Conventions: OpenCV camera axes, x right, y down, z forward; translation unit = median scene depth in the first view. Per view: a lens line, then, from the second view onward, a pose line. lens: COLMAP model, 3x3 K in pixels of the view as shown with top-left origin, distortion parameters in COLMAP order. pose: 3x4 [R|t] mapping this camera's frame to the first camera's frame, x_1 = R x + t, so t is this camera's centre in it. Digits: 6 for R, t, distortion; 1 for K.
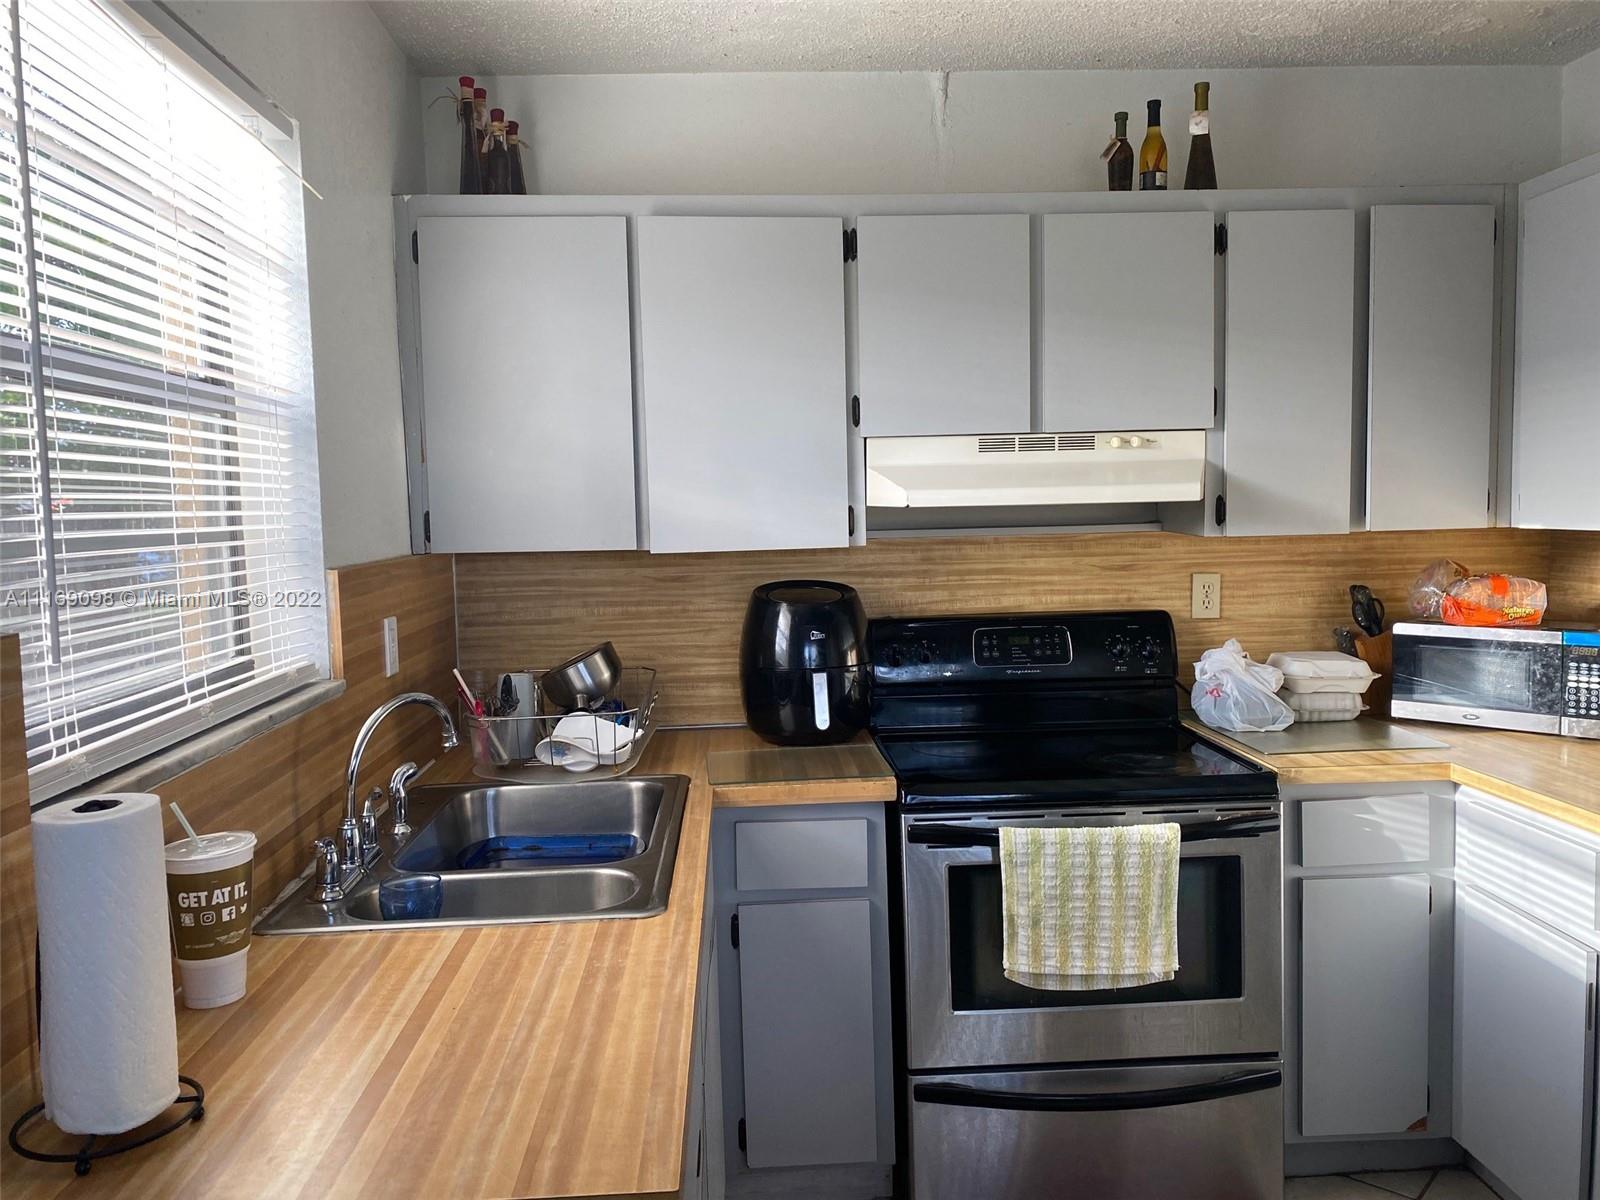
lens RADIAL K [[1214.8, 0, 799.7], [0, 1214.8, 599.7], [0, 0, 1]] dist [0.005032, 0.003463]
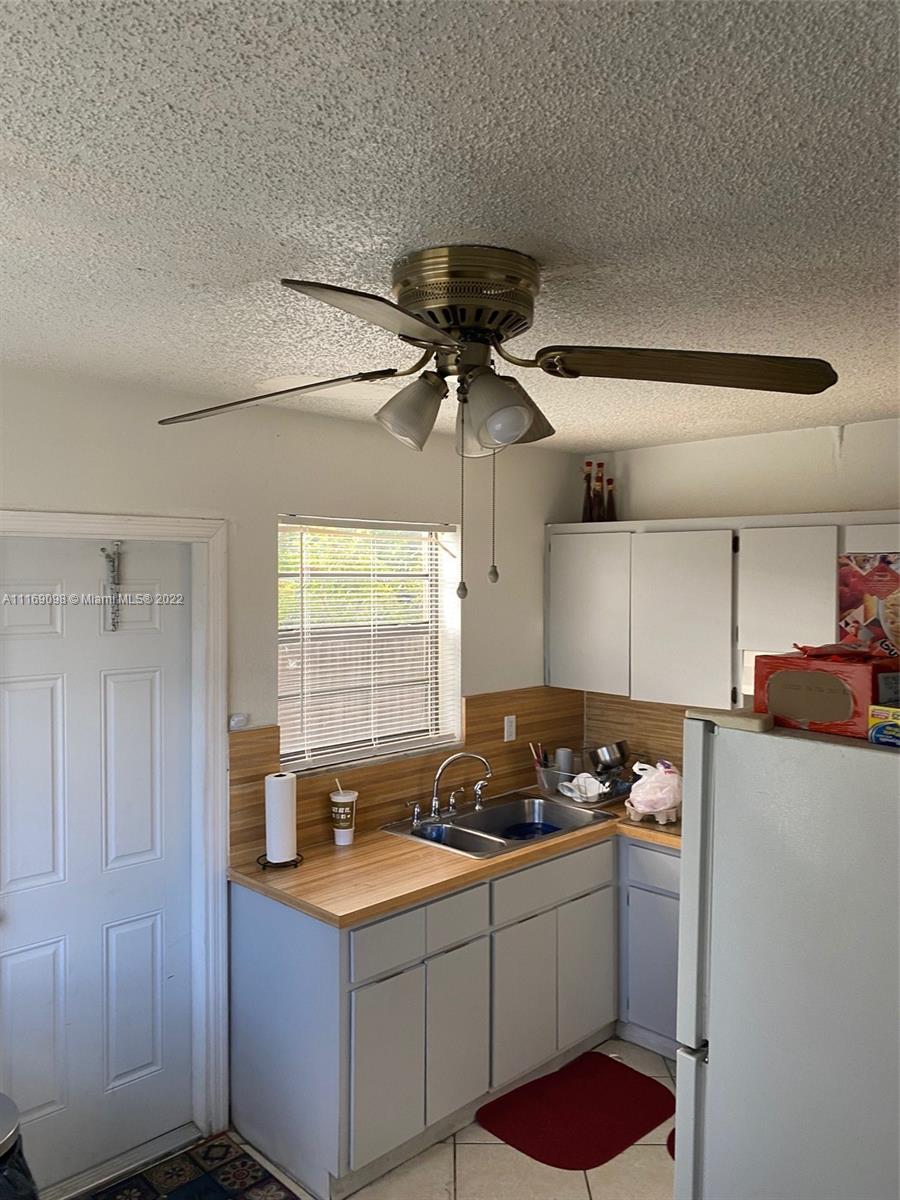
lens RADIAL K [[911.1, 0, 450.2], [0, 911.1, 598.5], [0, 0, 1]] dist [0.005032, 0.003463]
pose [[0.660078, 0.048147, -0.749653, 0.792139], [-0.080353, 0.996744, -0.006735, -0.169653], [0.746887, 0.064682, 0.661797, -0.214607]]
